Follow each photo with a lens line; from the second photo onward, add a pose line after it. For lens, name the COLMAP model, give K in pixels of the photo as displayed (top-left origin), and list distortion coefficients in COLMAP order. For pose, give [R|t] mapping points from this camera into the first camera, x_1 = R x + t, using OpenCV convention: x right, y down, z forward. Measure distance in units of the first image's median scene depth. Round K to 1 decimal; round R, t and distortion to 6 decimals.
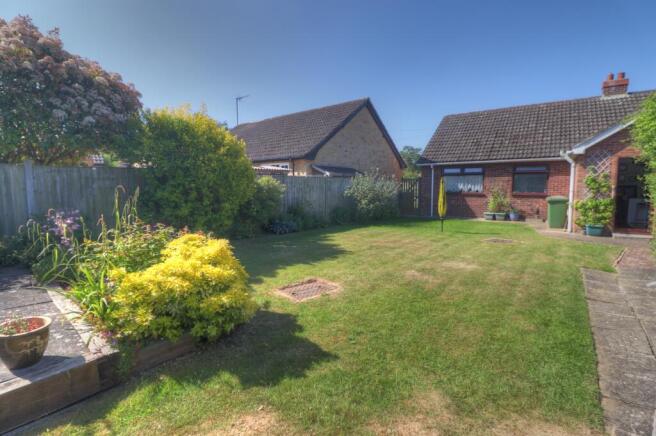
lens RADIAL K [[301.0, 0, 328.0], [0, 301.0, 218.0], [0, 0, 1]] dist [-0.000352, -0.011275]
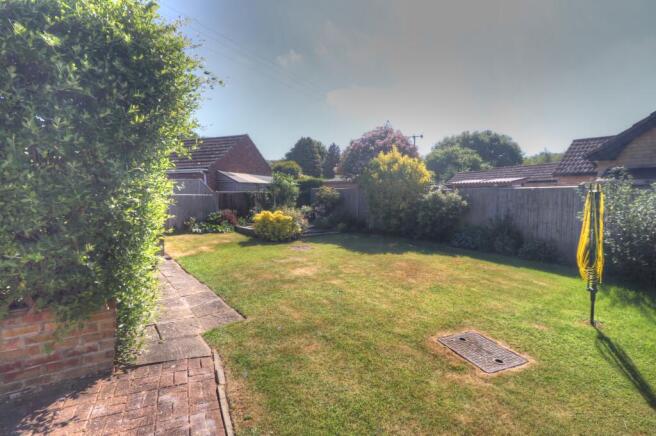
lens RADIAL K [[301.0, 0, 328.0], [0, 301.0, 218.0], [0, 0, 1]] dist [-0.000352, -0.011275]
pose [[-0.263040, 0.068215, -0.962370, 1.781892], [-0.118503, 0.987660, 0.102397, -0.188312], [0.957479, 0.140978, -0.251711, 1.606963]]
